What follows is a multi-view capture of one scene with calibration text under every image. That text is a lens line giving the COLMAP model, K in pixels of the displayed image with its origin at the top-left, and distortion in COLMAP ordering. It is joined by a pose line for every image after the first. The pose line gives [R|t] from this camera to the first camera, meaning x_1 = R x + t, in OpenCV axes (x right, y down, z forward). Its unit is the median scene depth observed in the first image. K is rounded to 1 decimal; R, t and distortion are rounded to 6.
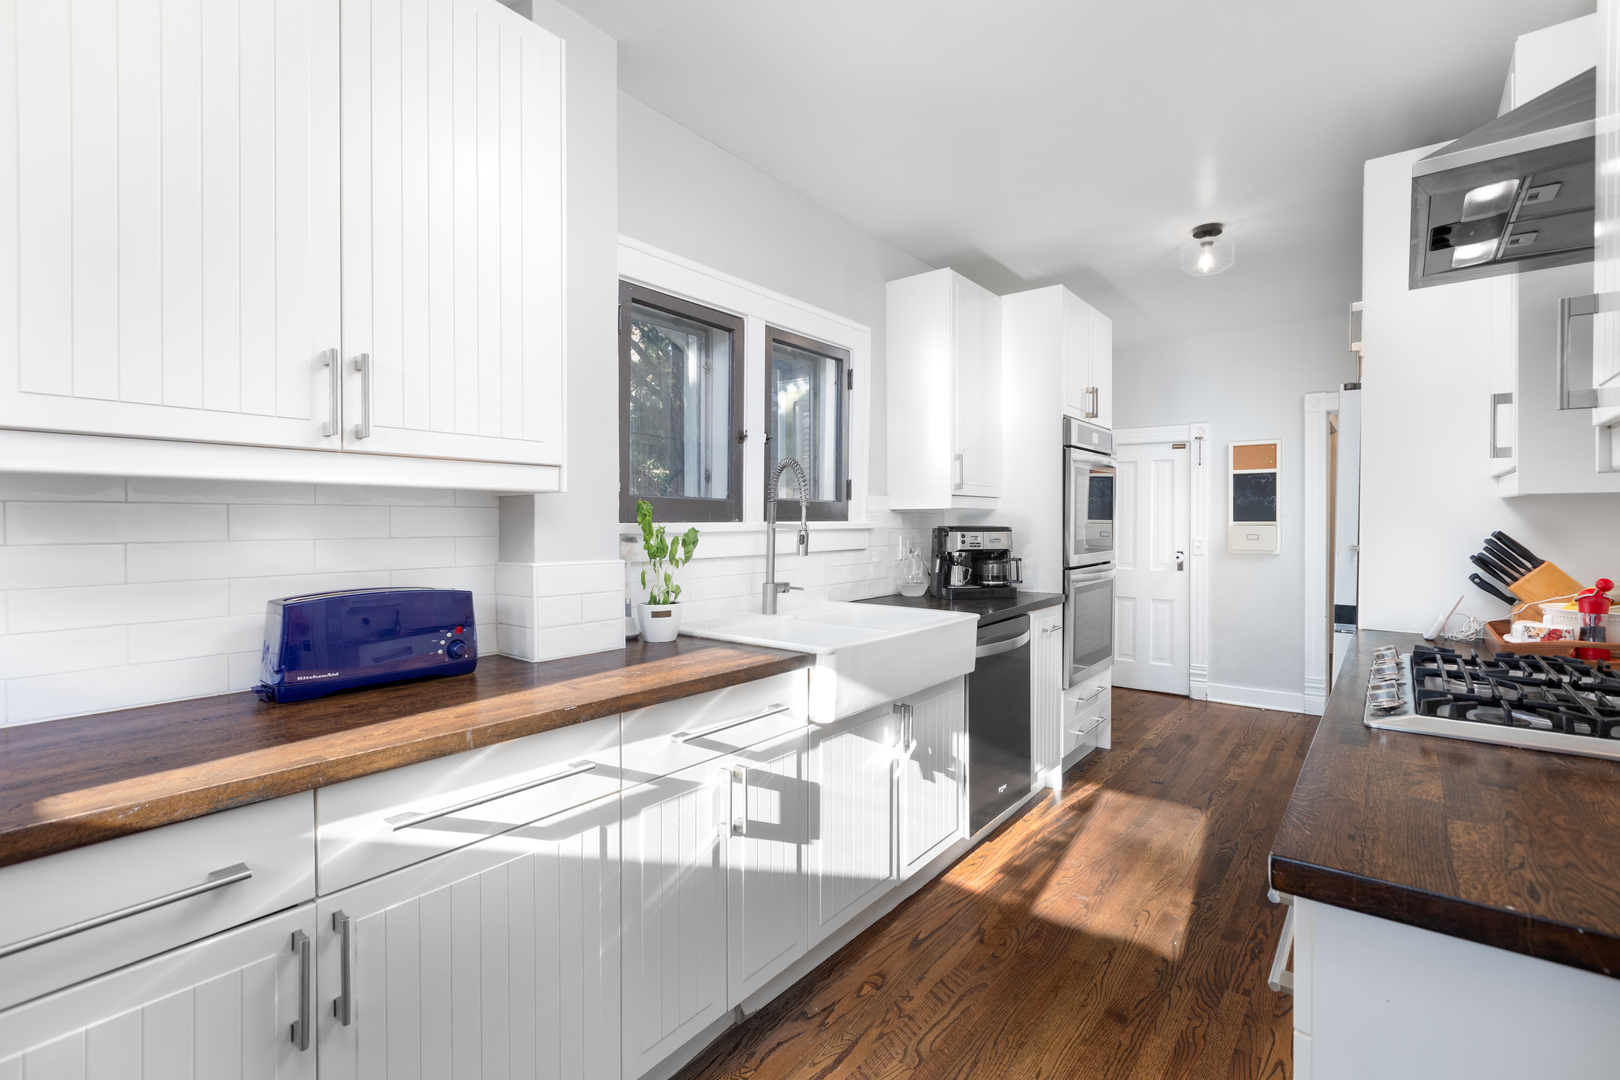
lens RADIAL K [[726.6, 0, 805.8], [0, 726.6, 529.0], [0, 0, 1]] dist [0.003167, 0.000357]
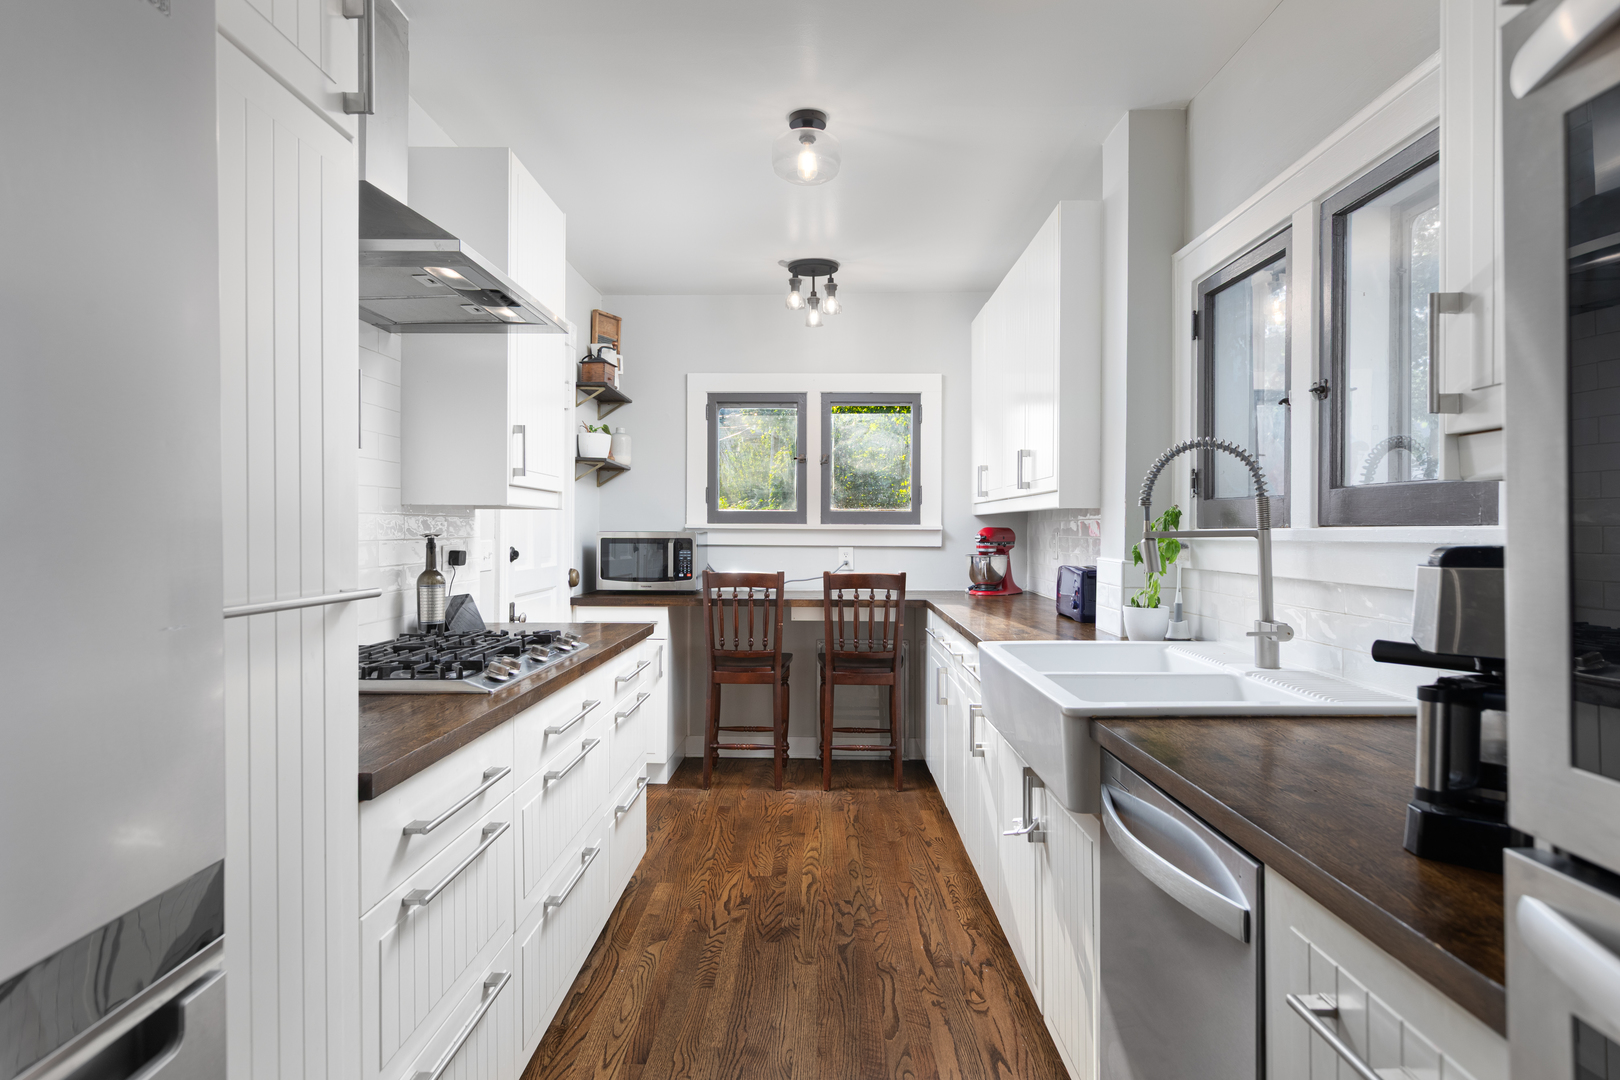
lens RADIAL K [[939.1, 0, 810.0], [0, 939.1, 540.0], [0, 0, 1]] dist [-0.000120, -0.000011]
pose [[-0.787450, 0.011111, -0.616279, 1.086796], [-0.012094, 0.999366, 0.033472, -0.027519], [0.616260, 0.033811, -0.786816, 1.930842]]
